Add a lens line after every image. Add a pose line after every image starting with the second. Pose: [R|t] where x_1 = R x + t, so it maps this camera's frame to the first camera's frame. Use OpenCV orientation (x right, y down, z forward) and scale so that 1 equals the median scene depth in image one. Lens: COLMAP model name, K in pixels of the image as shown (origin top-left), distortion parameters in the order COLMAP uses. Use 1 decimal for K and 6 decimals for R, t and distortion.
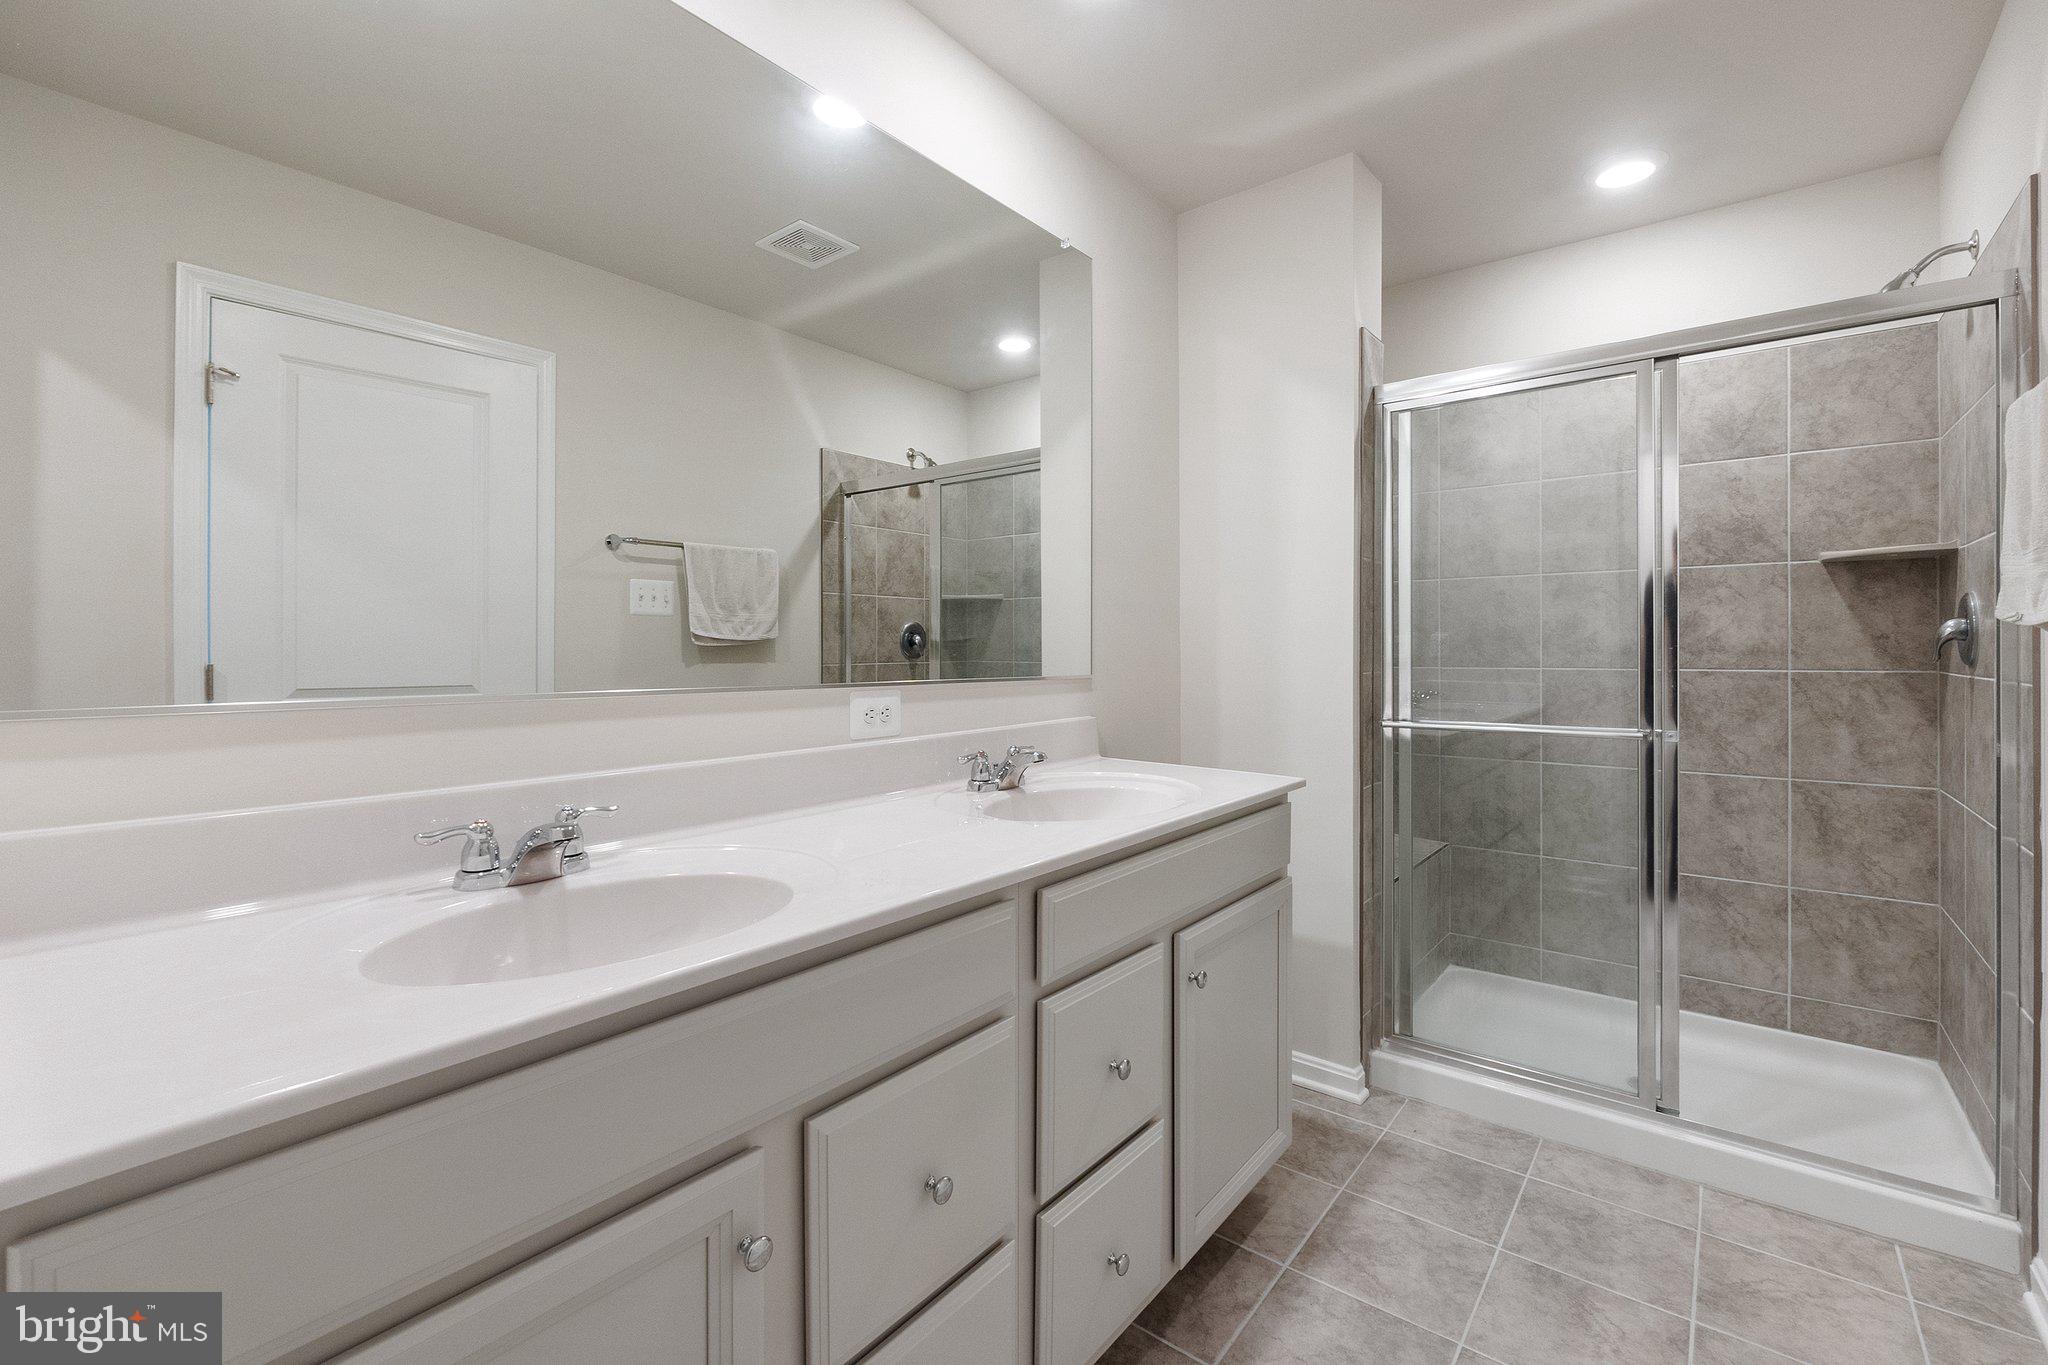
lens RADIAL K [[885.0, 0, 1018.5], [0, 885.0, 650.6], [0, 0, 1]] dist [0.002377, -0.000098]
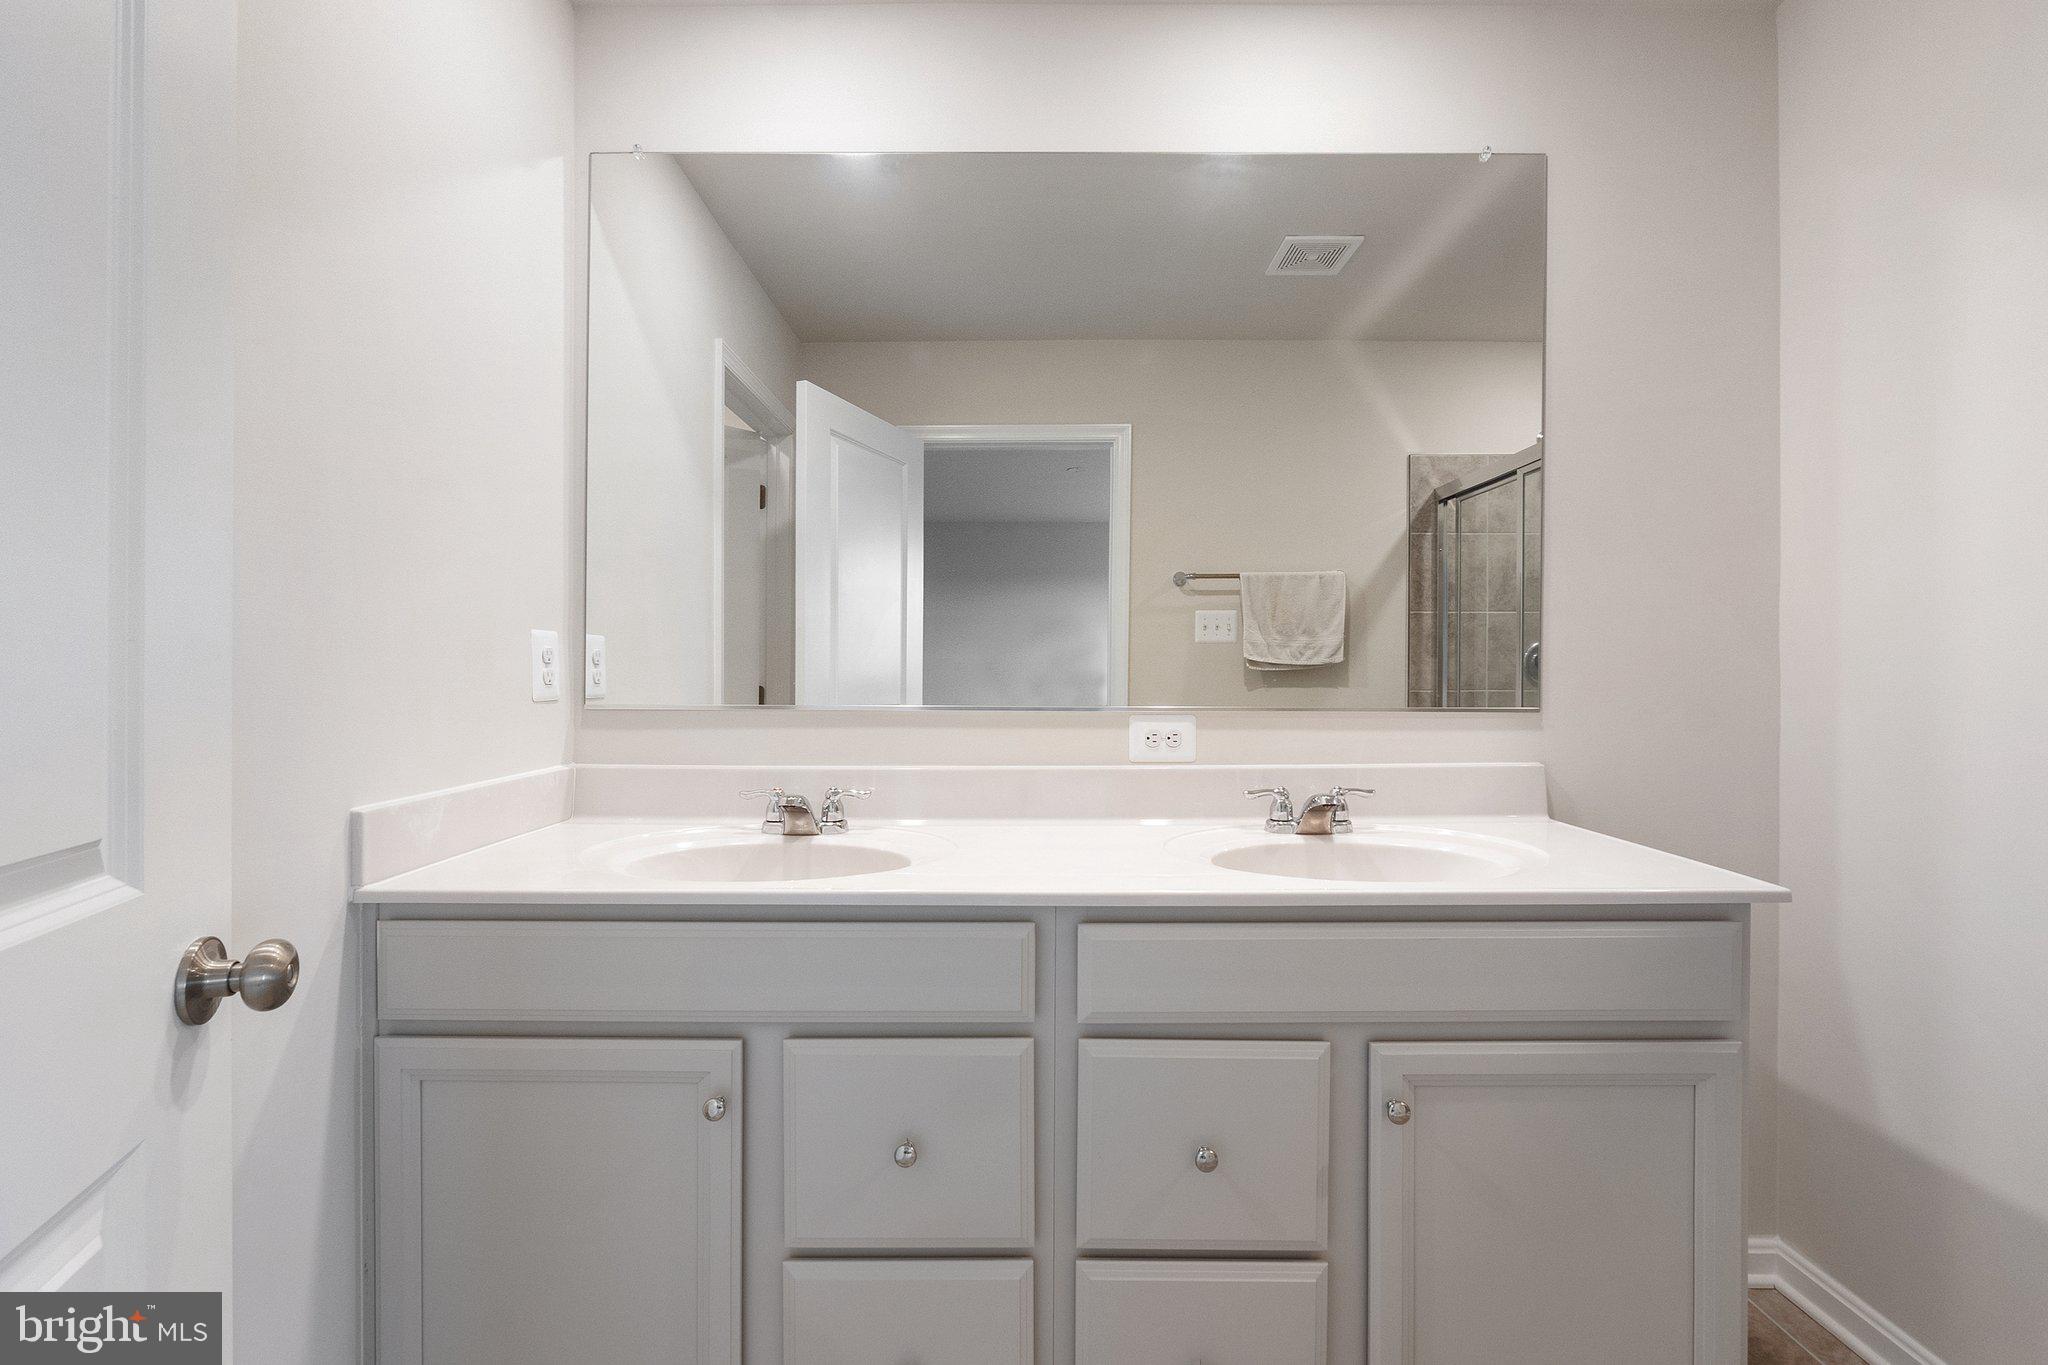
lens RADIAL K [[880.5, 0, 1024.0], [0, 880.5, 682.5], [0, 0, 1]] dist [-0.003586, -0.000244]
pose [[0.621613, 0.007347, -0.783290, 0.629952], [-0.000408, 0.999959, 0.009056, -0.001651], [0.783324, -0.005310, 0.621590, 0.303261]]
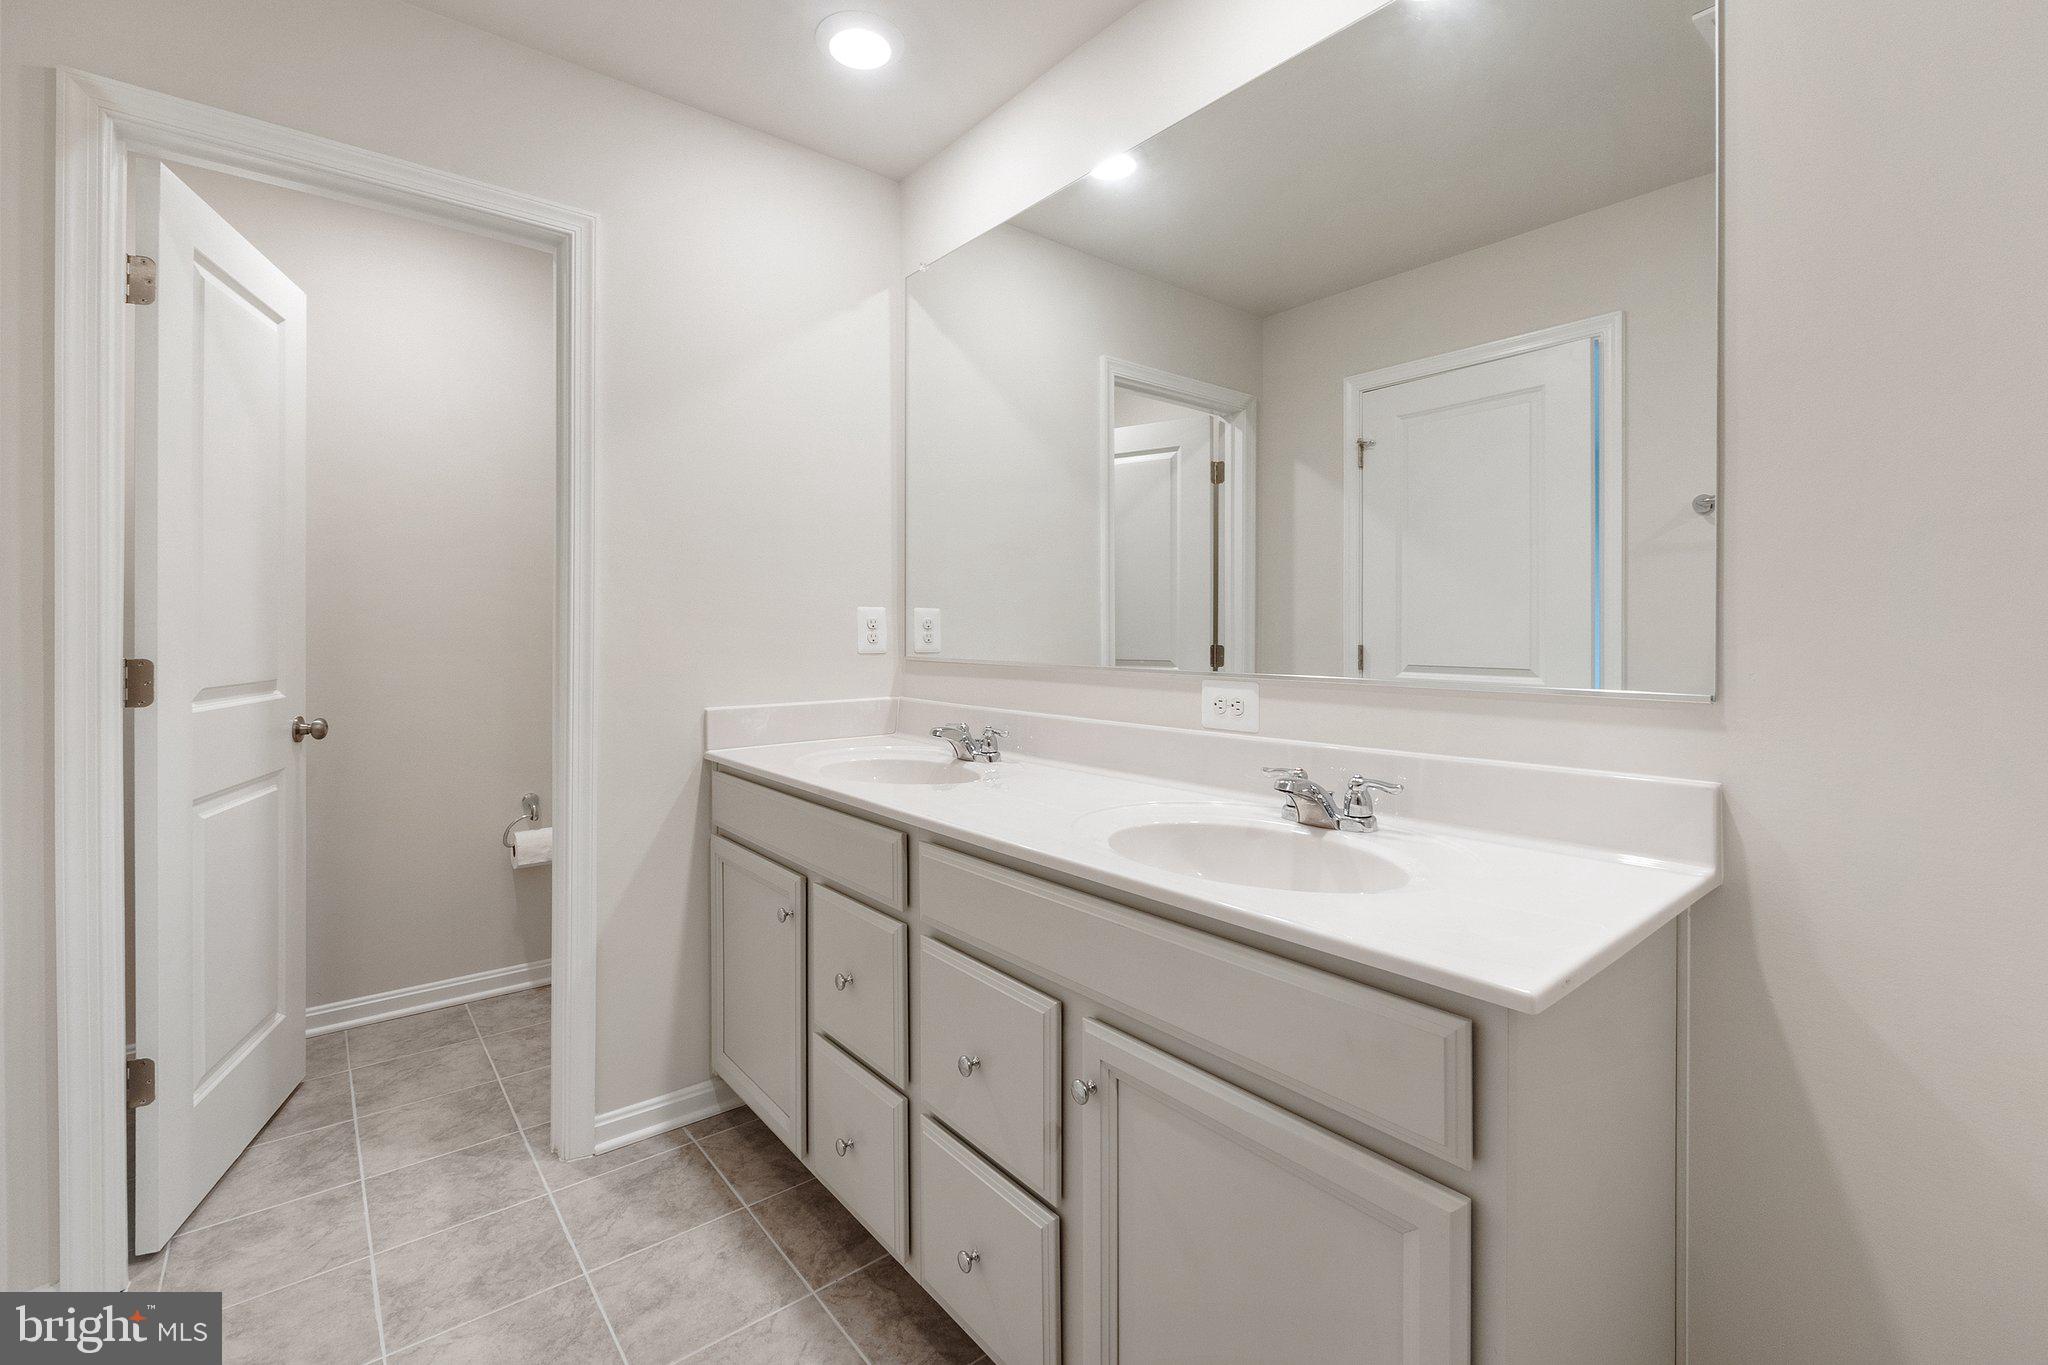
lens RADIAL K [[883.6, 0, 1024.4], [0, 883.6, 632.0], [0, 0, 1]] dist [-0.000174, -0.000055]
pose [[-0.197835, 0.003620, -0.980229, 0.994566], [0.000932, 0.999993, 0.003504, -0.015029], [0.980235, -0.000221, -0.197837, 1.162503]]
